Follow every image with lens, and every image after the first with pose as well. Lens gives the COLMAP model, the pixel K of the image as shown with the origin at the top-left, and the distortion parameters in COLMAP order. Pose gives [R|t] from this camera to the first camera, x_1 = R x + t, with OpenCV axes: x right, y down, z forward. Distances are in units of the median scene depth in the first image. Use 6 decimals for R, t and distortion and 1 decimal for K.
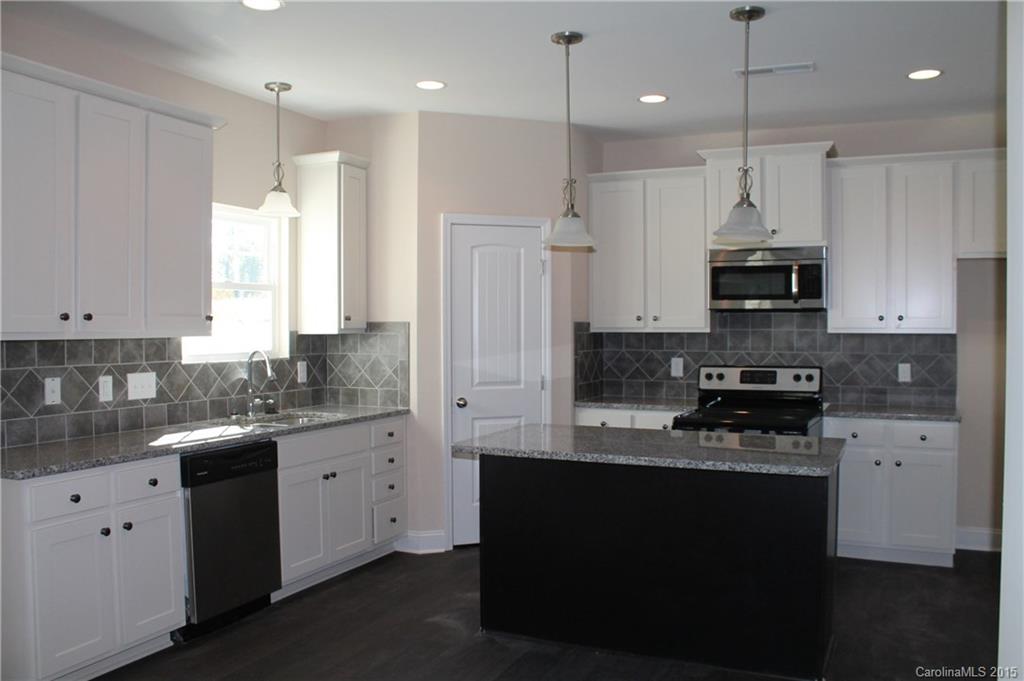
lens RADIAL K [[869.1, 0, 512.0], [0, 869.1, 340.5], [0, 0, 1]] dist [-0.169950, 0.154785]
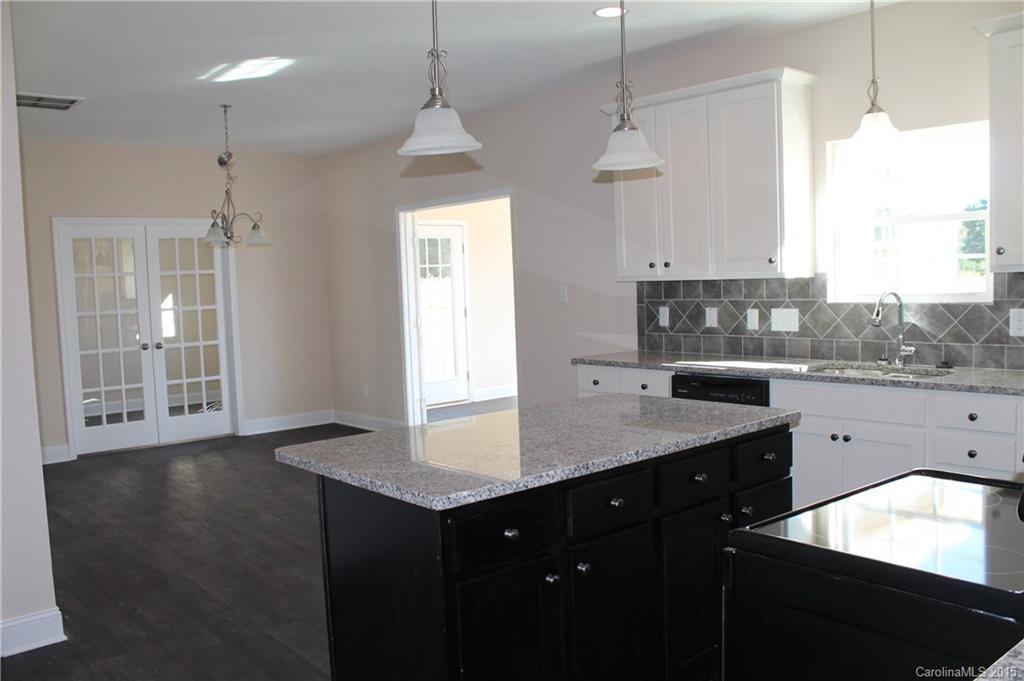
lens RADIAL K [[869.1, 0, 512.0], [0, 869.1, 340.5], [0, 0, 1]] dist [-0.169950, 0.154785]
pose [[-0.415437, 0.082070, -0.905912, 0.618840], [0.020005, 0.996505, 0.081103, -0.016043], [0.909402, 0.015571, -0.415627, 0.928219]]
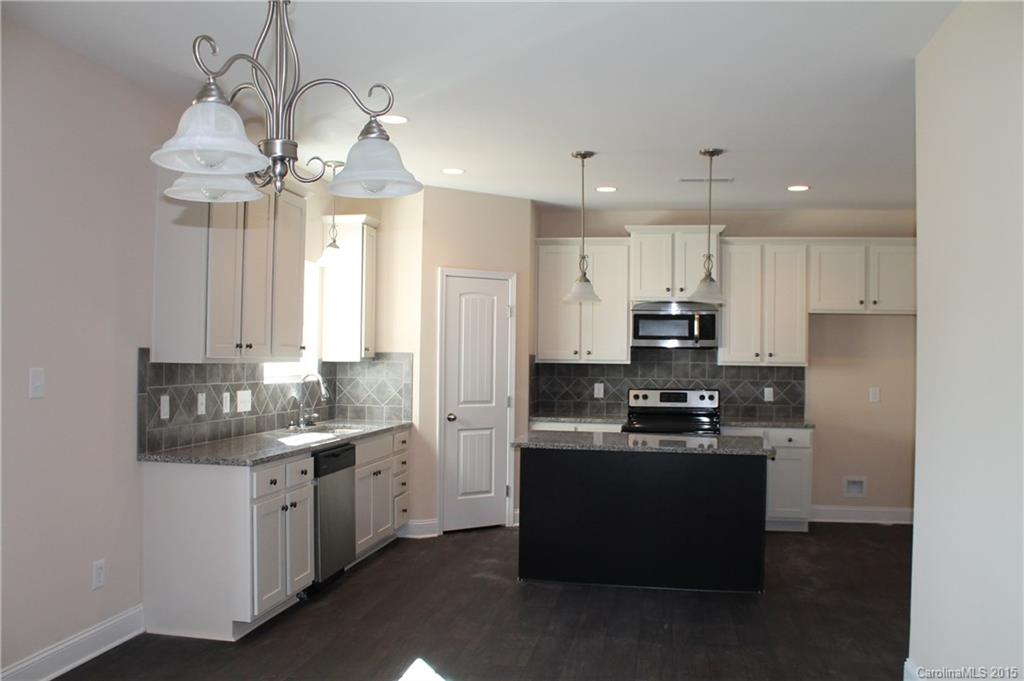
lens RADIAL K [[869.1, 0, 512.0], [0, 869.1, 340.5], [0, 0, 1]] dist [-0.169950, 0.154785]
pose [[0.968468, 0.018739, 0.248433, -0.299893], [-0.010131, 0.999305, -0.035881, 0.004707], [-0.248933, 0.032233, 0.967984, -0.258085]]
